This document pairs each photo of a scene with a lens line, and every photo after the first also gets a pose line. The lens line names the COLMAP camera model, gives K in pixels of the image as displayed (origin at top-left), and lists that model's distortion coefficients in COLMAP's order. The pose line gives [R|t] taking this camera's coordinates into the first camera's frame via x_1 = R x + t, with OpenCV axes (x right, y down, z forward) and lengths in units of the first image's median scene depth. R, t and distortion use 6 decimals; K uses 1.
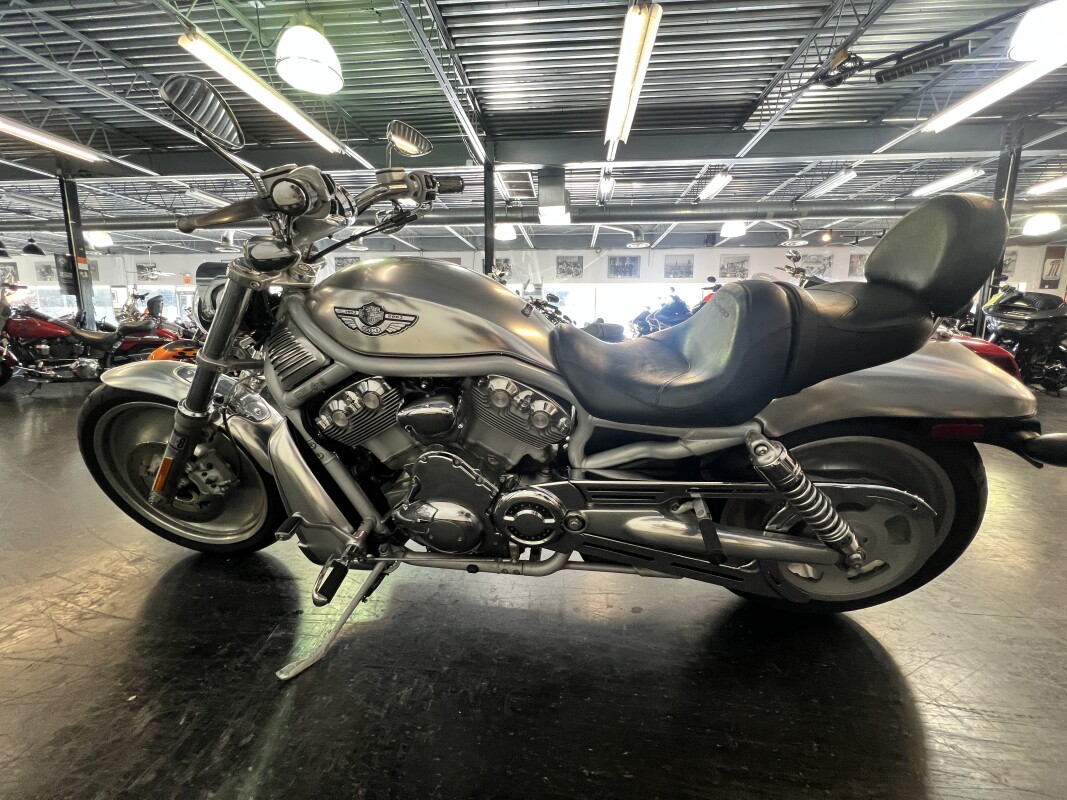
lens RADIAL K [[434.8, 0, 533.5], [0, 434.8, 400.0], [0, 0, 1]] dist [-0.000197, -0.000037]
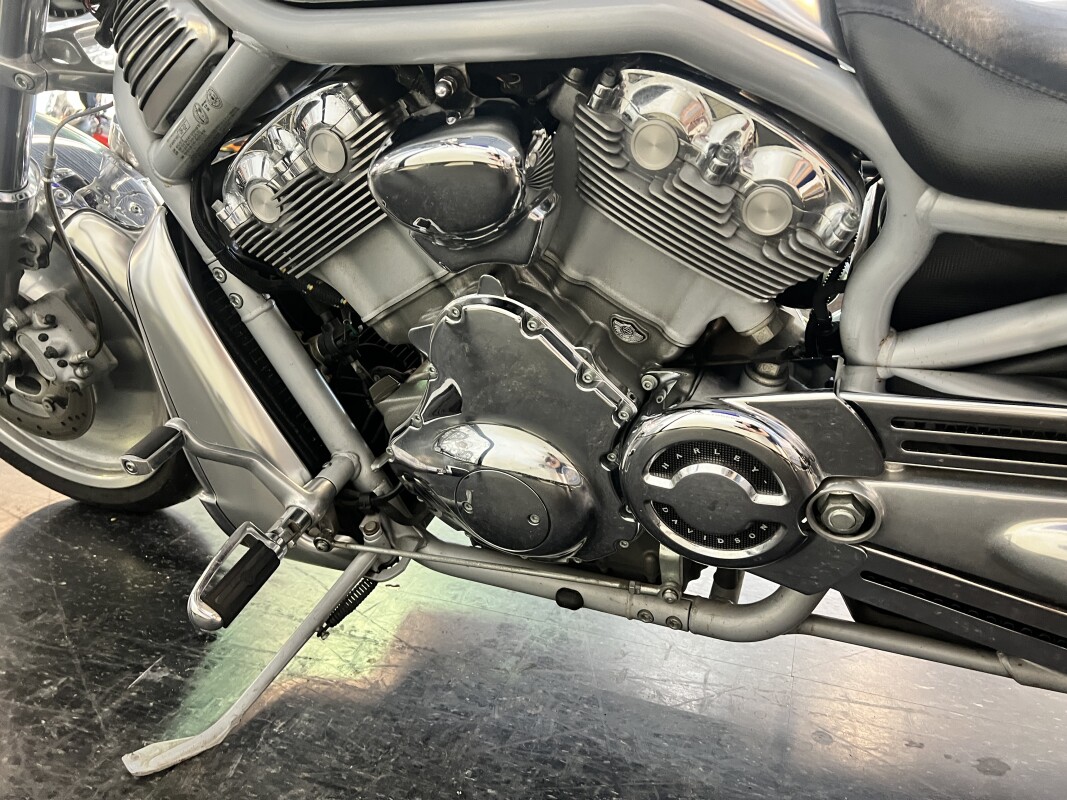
lens RADIAL K [[808.2, 0, 538.8], [0, 808.2, 401.5], [0, 0, 1]] dist [0.049040, -0.051141]
pose [[0.964795, 0.076880, -0.251516, 0.014229], [-0.046697, 0.991201, 0.123851, 0.115050], [0.258824, -0.107745, 0.959896, 0.289368]]
